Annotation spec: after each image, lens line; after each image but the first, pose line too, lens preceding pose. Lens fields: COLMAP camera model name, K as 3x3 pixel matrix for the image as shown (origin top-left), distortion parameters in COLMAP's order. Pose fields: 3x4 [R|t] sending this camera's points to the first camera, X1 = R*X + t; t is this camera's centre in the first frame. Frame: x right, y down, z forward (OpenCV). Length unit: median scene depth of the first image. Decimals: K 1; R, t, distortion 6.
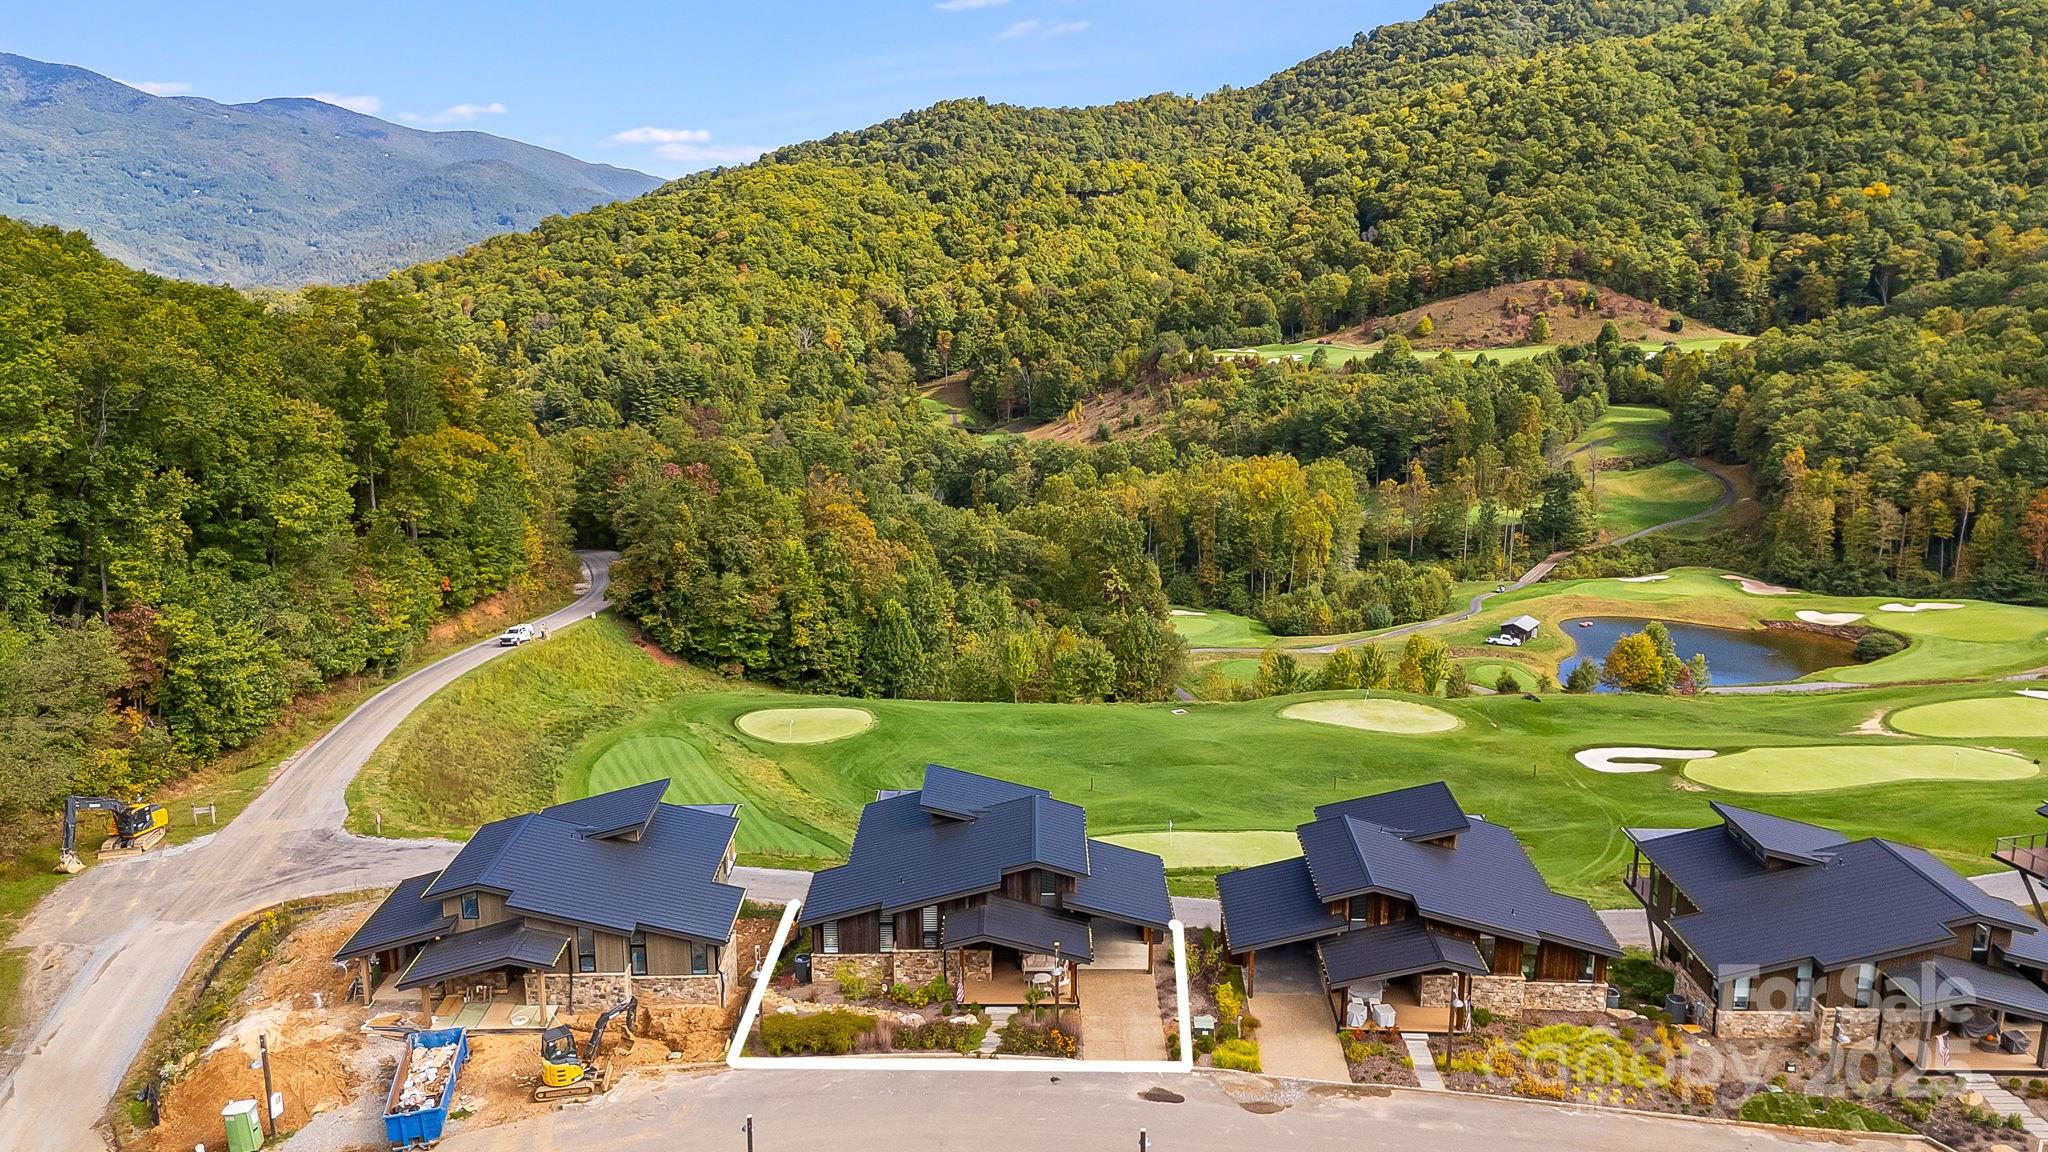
lens RADIAL K [[1512.9, 0, 1024.0], [0, 1512.9, 576.0], [0, 0, 1]] dist [0.085919, -0.087970]
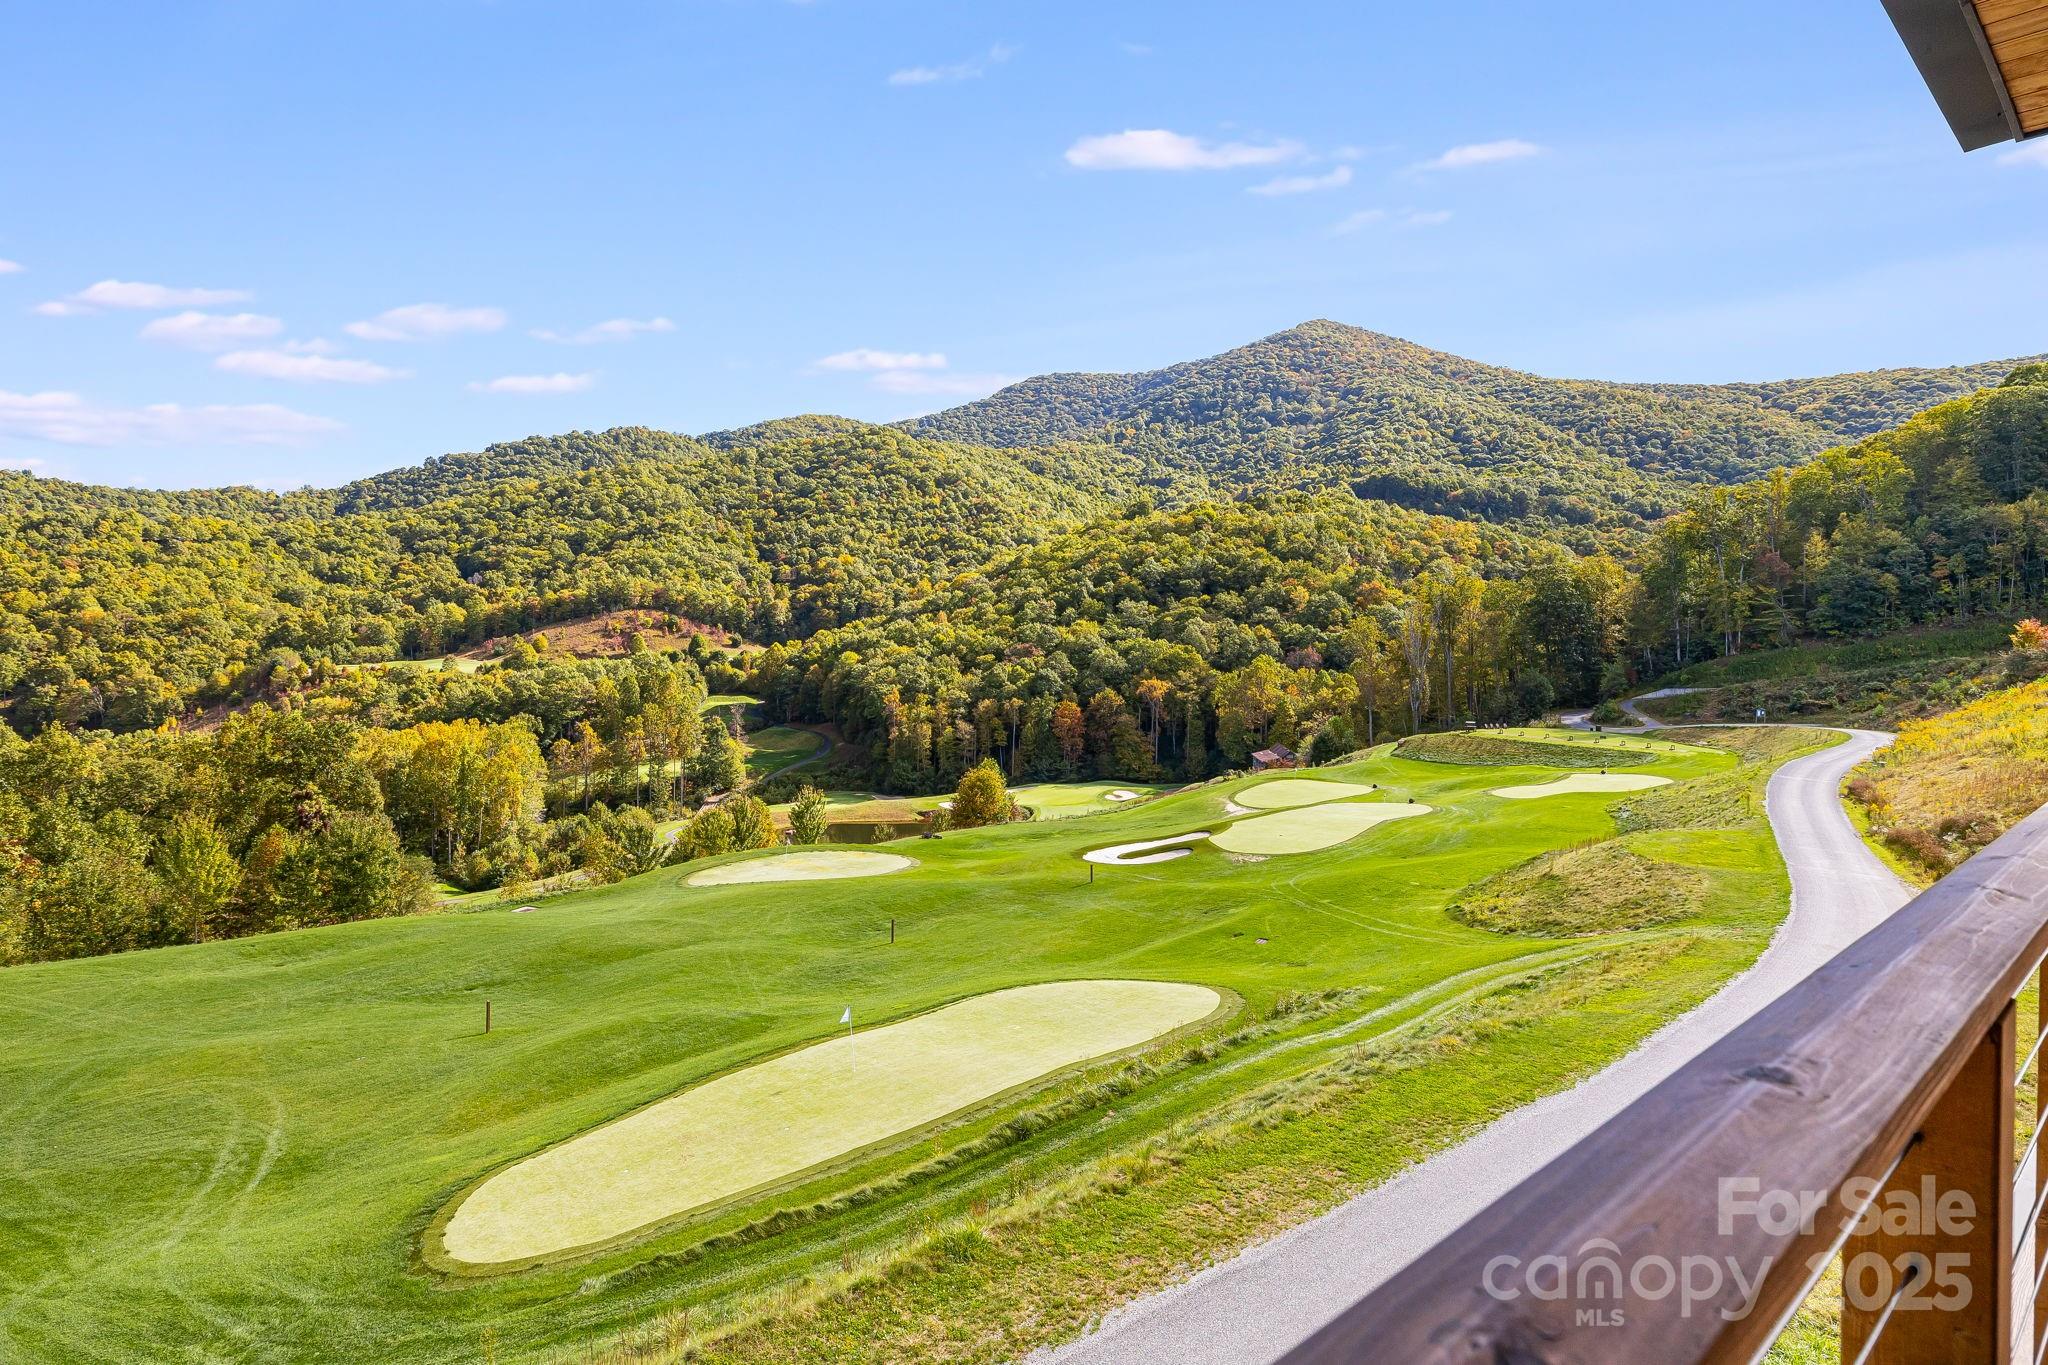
lens RADIAL K [[1076.6, 0, 1016.2], [0, 1076.6, 646.8], [0, 0, 1]] dist [-0.001264, 0.000088]
pose [[0.751359, 0.003259, 0.659885, -0.010343], [0.136689, 0.977531, -0.160464, 0.021327], [-0.645581, 0.210765, 0.734032, 0.132616]]
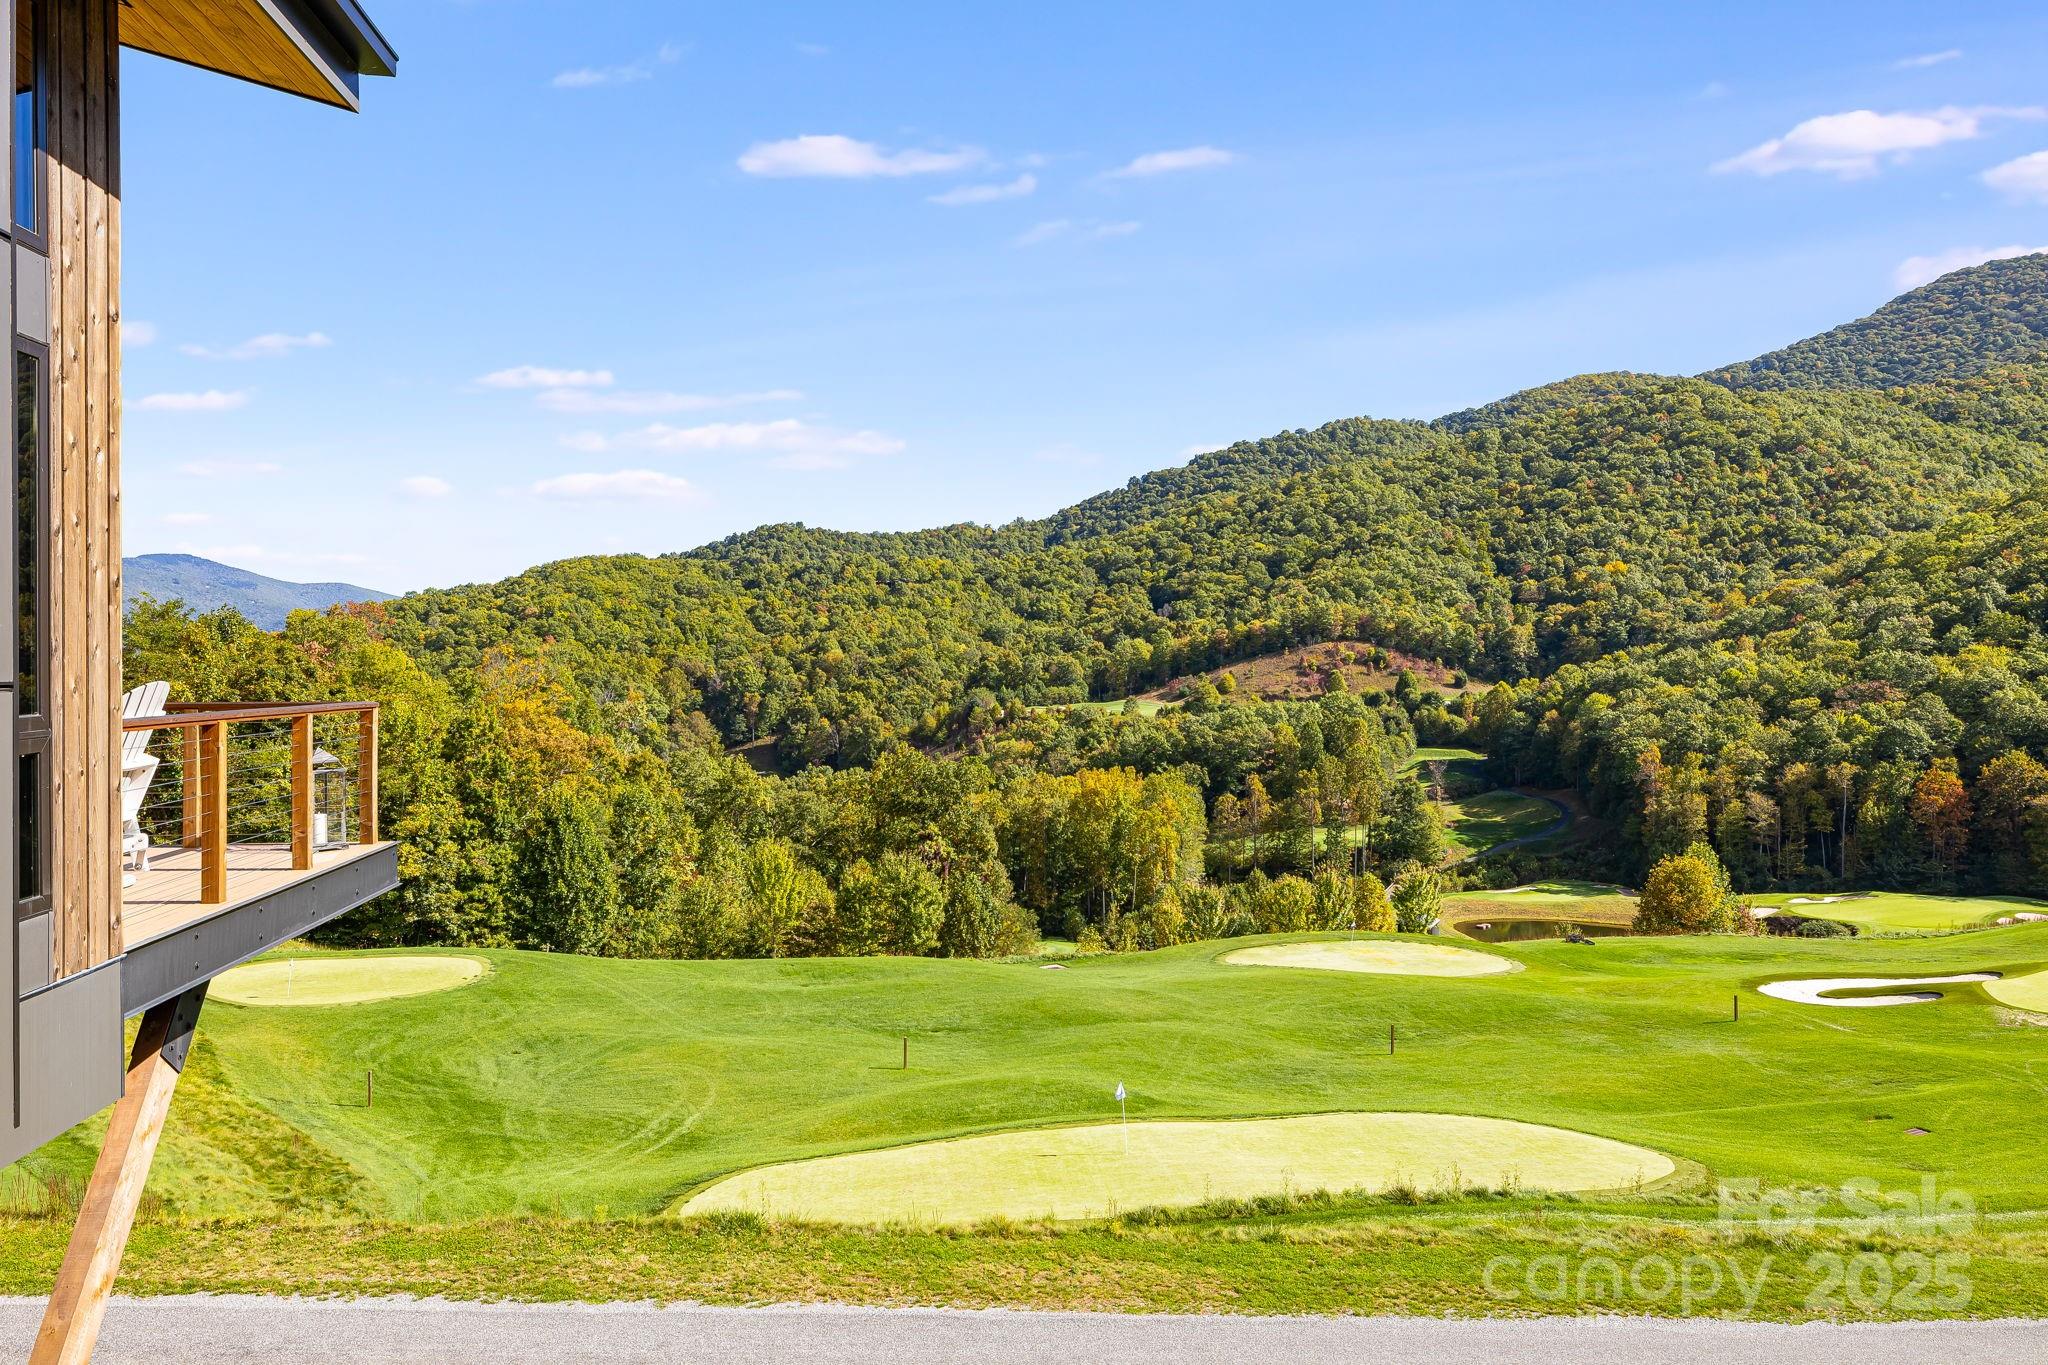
lens RADIAL K [[1361.8, 0, 1014.7], [0, 1361.8, 675.7], [0, 0, 1]] dist [0.002237, 0.000705]
pose [[0.992008, 0.003677, 0.126120, 0.005308], [0.024084, 0.975677, -0.217886, 0.024329], [-0.123853, 0.219182, 0.967791, 0.119180]]
